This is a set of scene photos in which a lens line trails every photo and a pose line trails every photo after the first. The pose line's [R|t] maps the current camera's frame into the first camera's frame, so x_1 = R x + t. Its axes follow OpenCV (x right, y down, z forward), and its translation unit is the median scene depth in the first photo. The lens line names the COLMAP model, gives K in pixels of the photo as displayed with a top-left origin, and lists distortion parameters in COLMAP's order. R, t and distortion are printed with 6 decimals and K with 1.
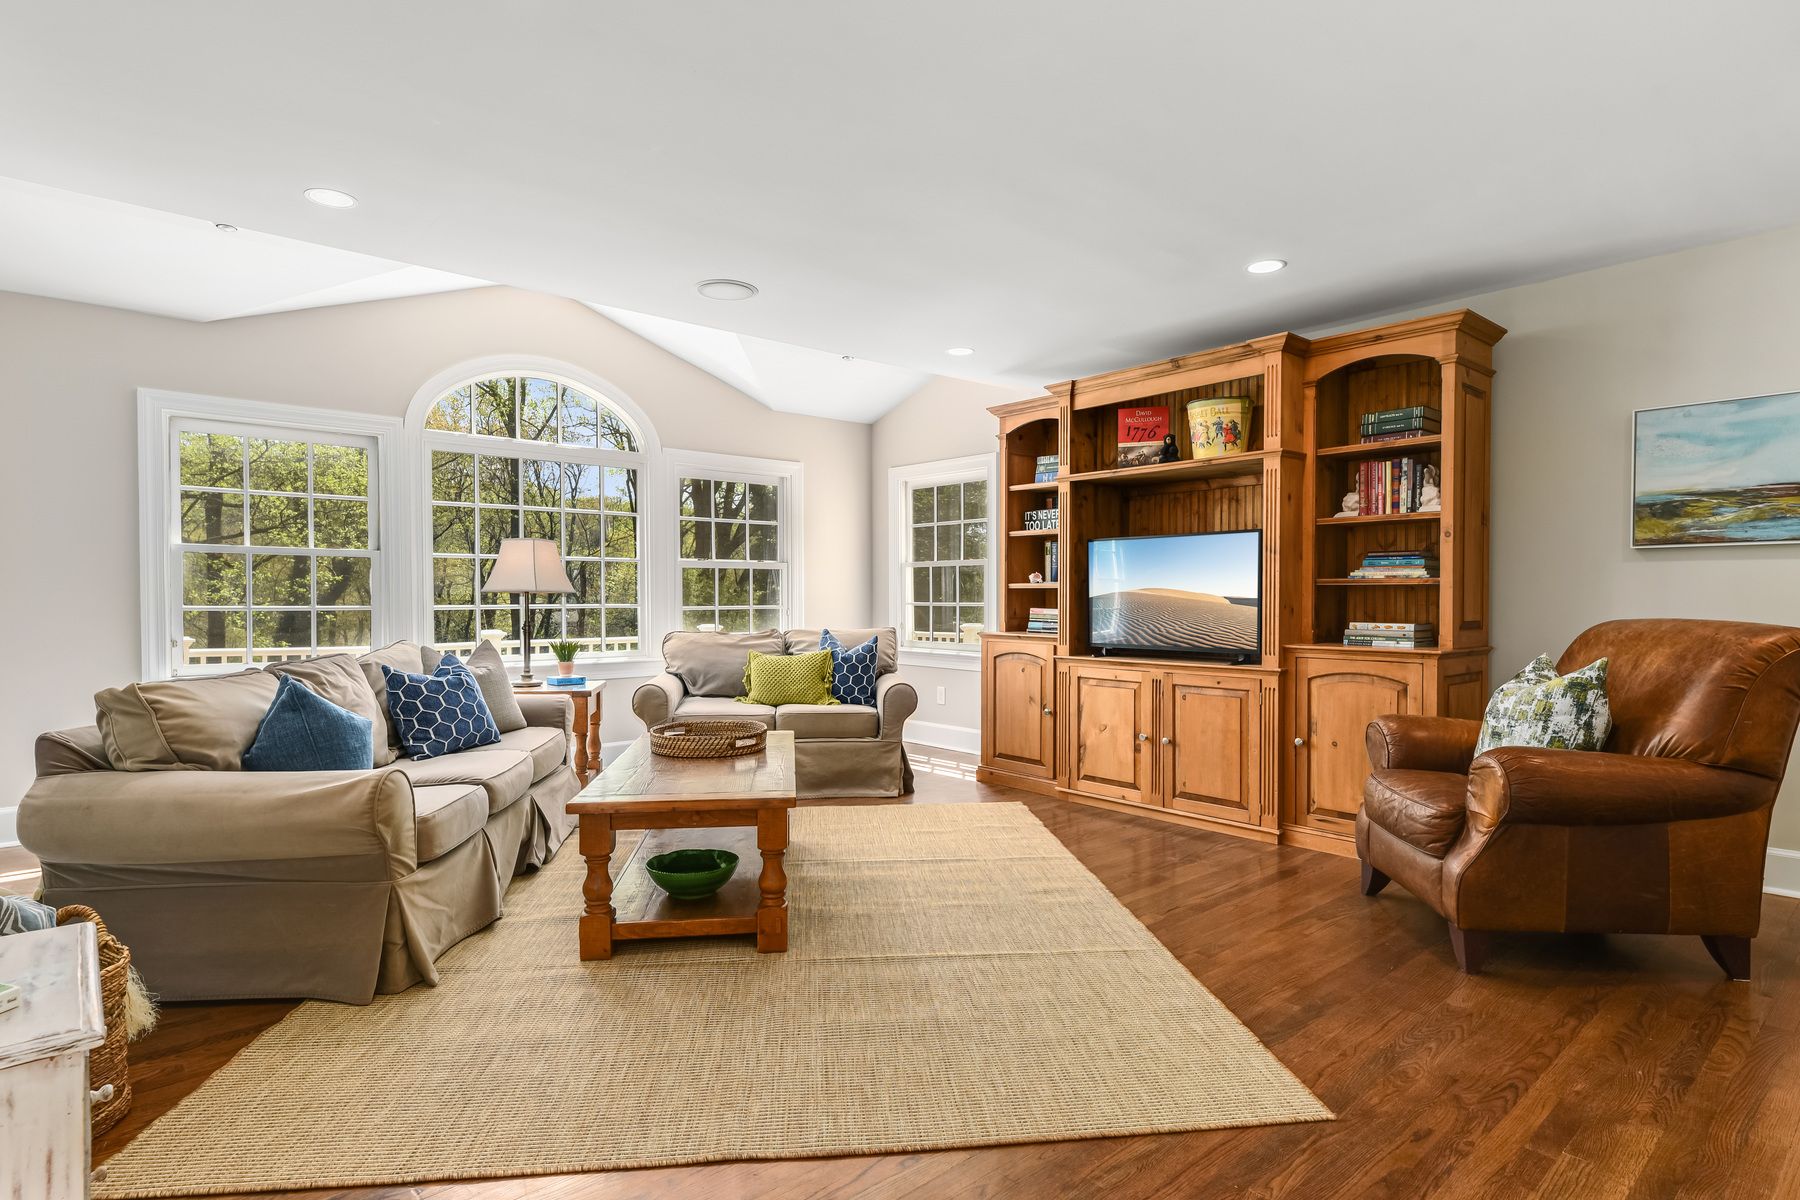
lens RADIAL K [[948.2, 0, 900.0], [0, 948.2, 600.0], [0, 0, 1]] dist [0.030314, 0.000028]
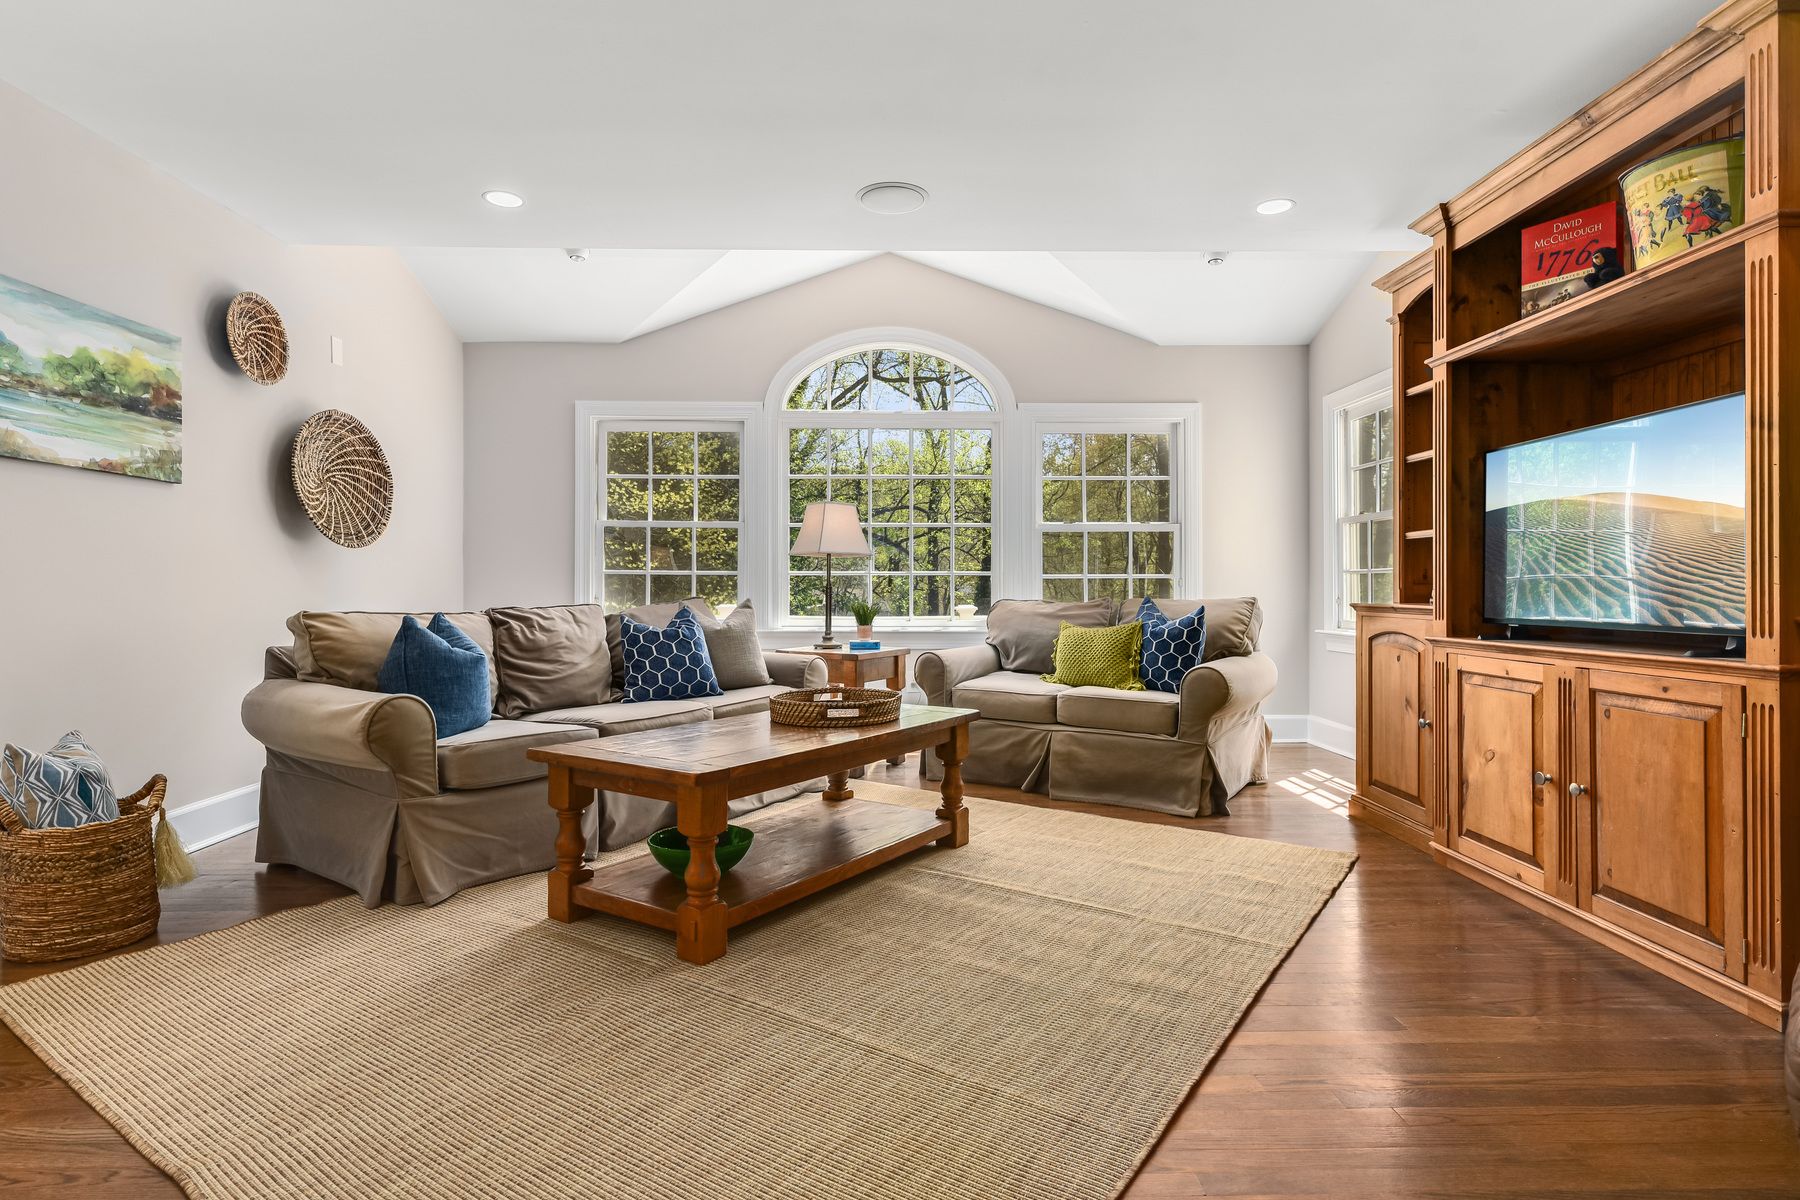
lens RADIAL K [[924.2, 0, 896.6], [0, 924.2, 572.2], [0, 0, 1]] dist [0.010993, -0.000616]
pose [[0.763028, -0.011649, -0.646261, 0.317670], [-0.002578, 0.999775, -0.021065, 0.031580], [0.646360, 0.017739, 0.762826, 0.307324]]
